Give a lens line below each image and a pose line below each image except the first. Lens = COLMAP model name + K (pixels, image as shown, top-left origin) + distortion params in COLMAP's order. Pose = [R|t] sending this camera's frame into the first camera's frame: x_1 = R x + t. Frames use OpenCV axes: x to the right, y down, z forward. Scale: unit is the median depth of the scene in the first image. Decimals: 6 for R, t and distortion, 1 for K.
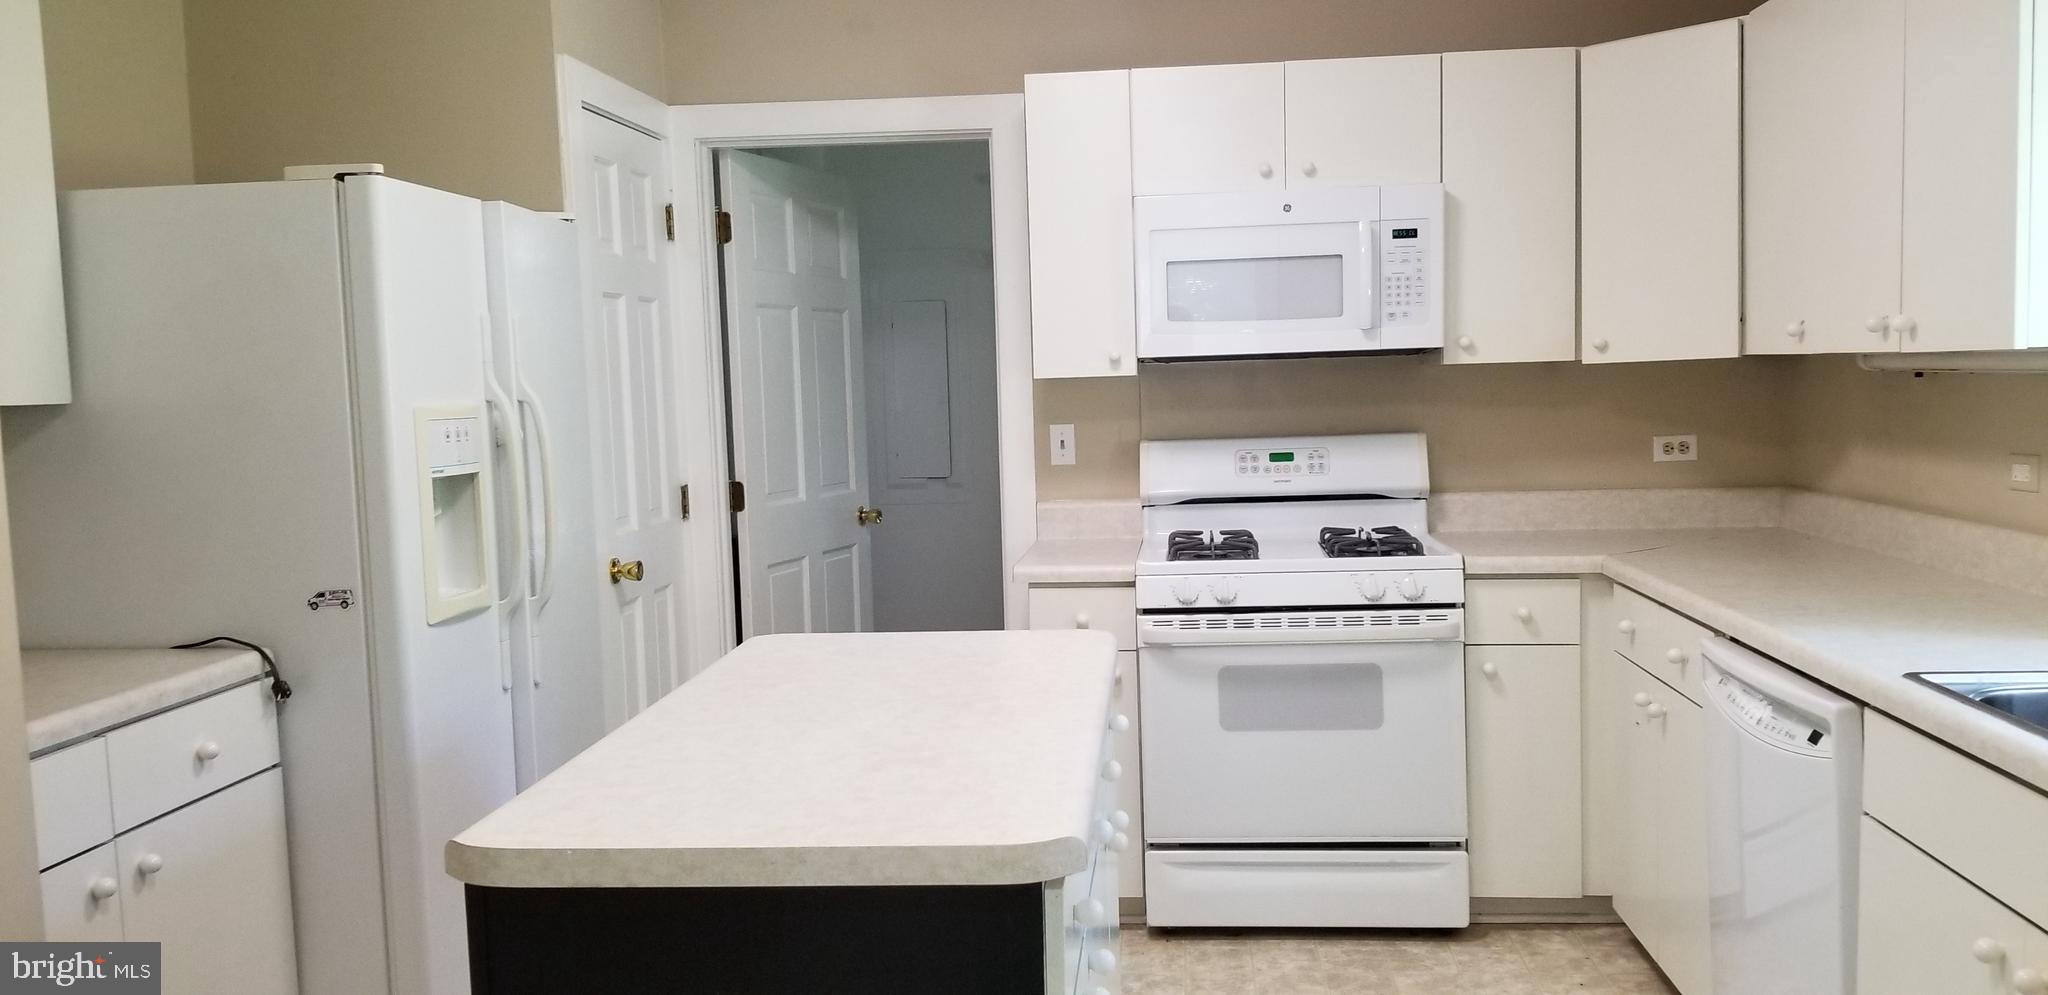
lens RADIAL K [[1548.8, 0, 1024.0], [0, 1548.8, 497.5], [0, 0, 1]] dist [-0.002593, -0.005056]
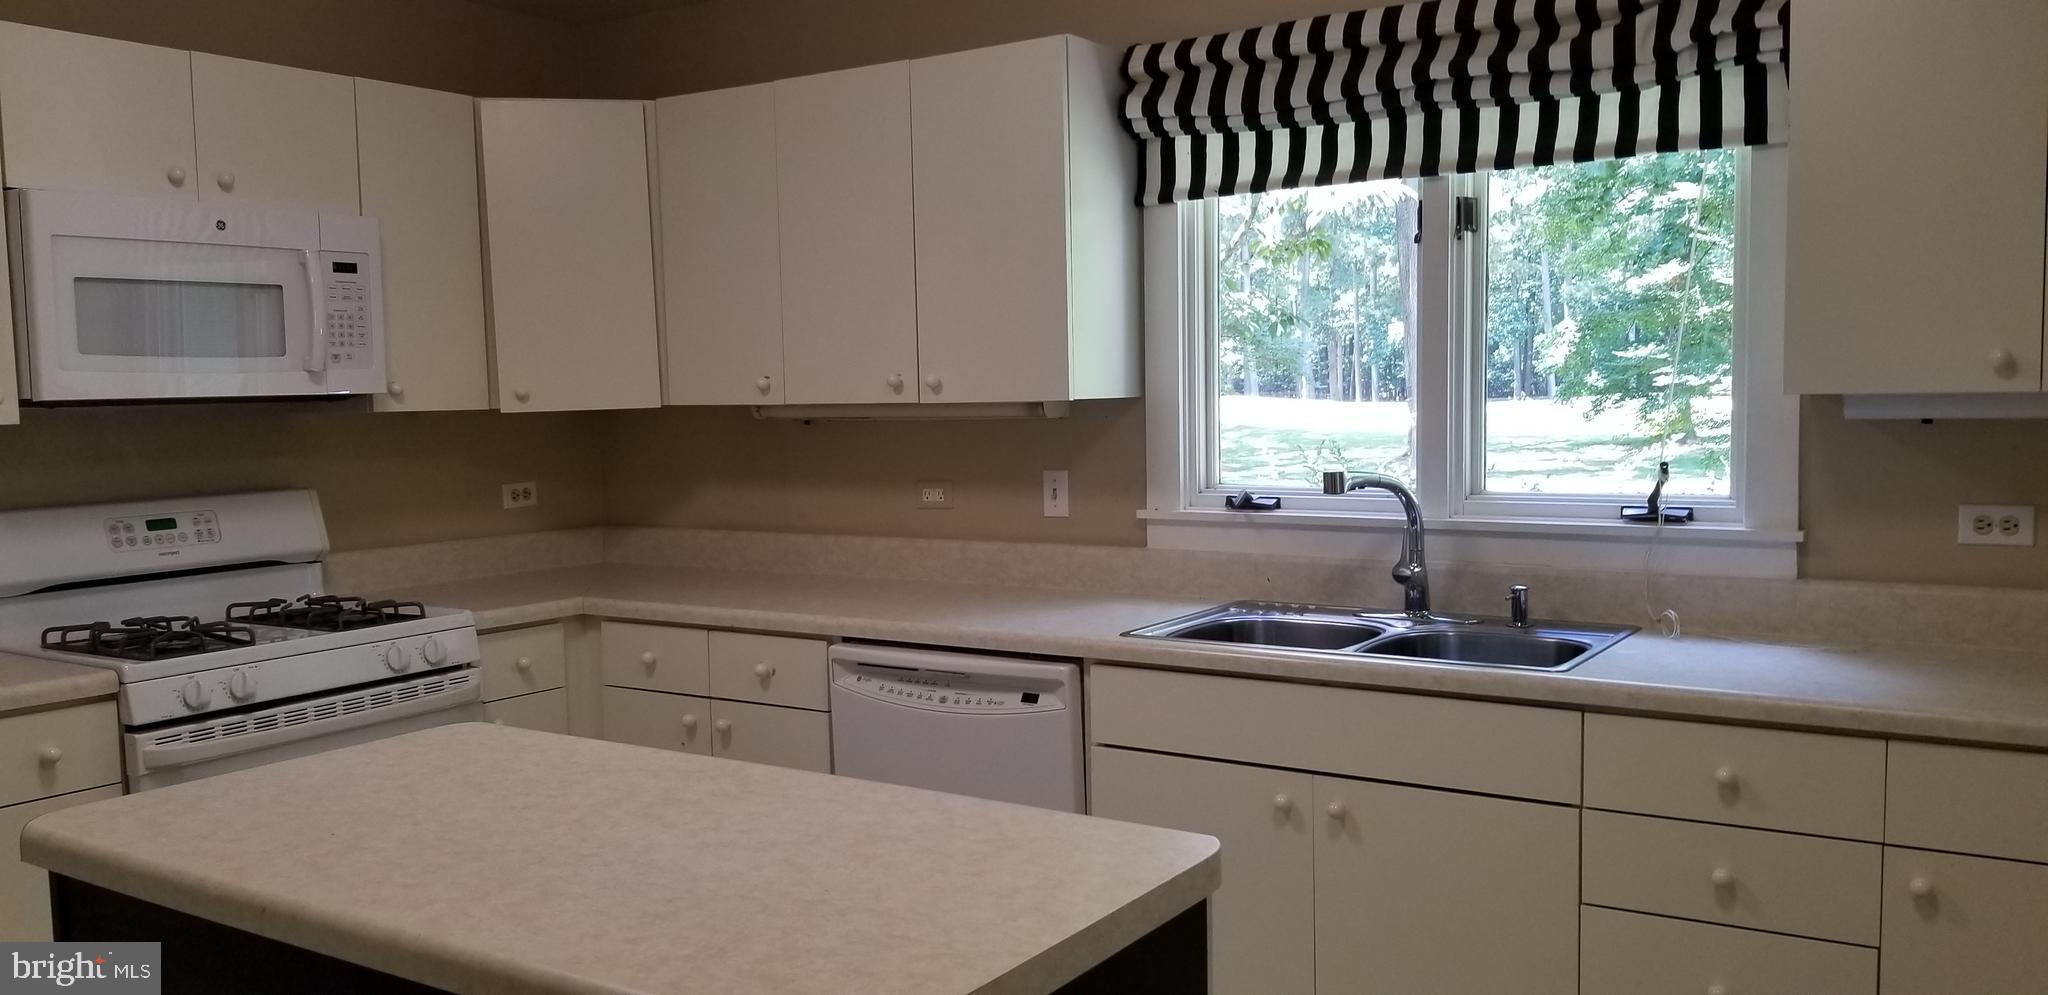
lens RADIAL K [[1548.8, 0, 1024.0], [0, 1548.8, 497.5], [0, 0, 1]] dist [-0.002593, -0.005056]
pose [[0.456120, -0.040032, 0.889018, -0.381280], [0.074440, 0.997203, 0.006712, -0.012804], [-0.886800, 0.063117, 0.457824, 0.240471]]
